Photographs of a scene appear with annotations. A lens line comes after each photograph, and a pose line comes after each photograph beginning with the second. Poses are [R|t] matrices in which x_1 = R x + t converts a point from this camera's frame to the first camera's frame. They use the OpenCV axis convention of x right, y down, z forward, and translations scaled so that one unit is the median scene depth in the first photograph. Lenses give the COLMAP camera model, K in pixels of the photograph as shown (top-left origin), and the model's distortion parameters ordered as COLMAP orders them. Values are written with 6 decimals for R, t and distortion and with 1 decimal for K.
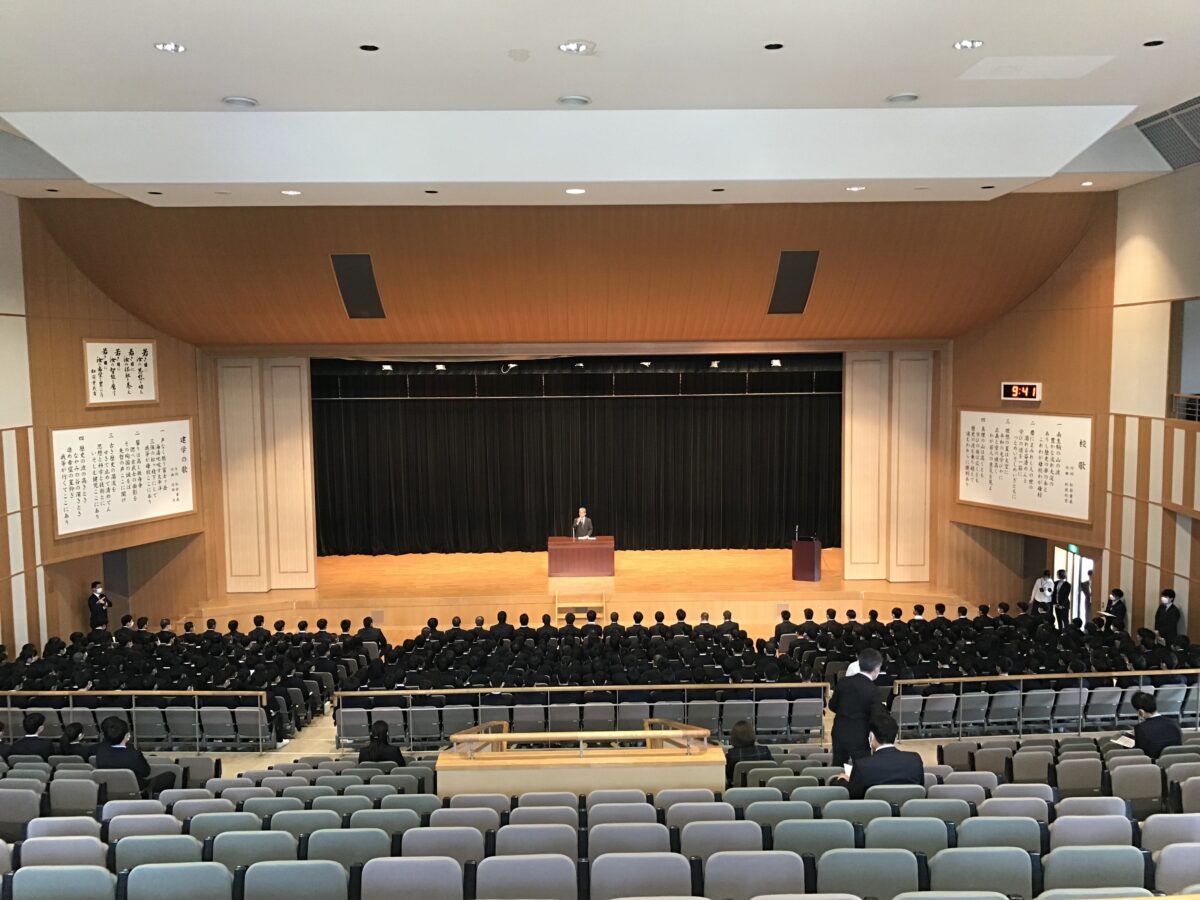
lens RADIAL K [[1012.5, 0, 593.6], [0, 1012.5, 450.8], [0, 0, 1]] dist [0.045359, 0.006286]
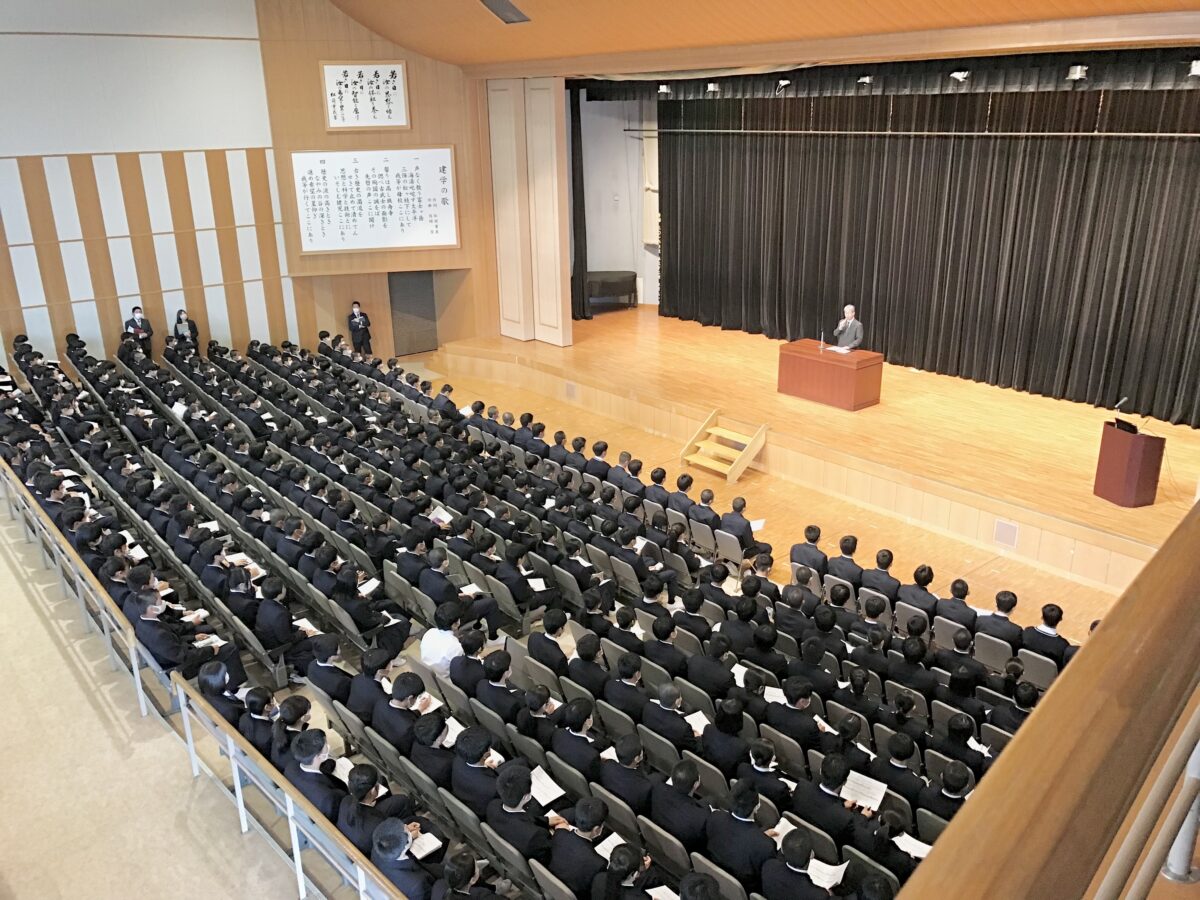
lens RADIAL K [[1012.5, 0, 597.7], [0, 1012.5, 452.2], [0, 0, 1]] dist [0.045359, 0.006286]
pose [[0.589732, 0.263380, -0.763444, 0.533319], [-0.060862, 0.957132, 0.283186, -0.039022], [0.805302, -0.120539, 0.580481, 0.553379]]
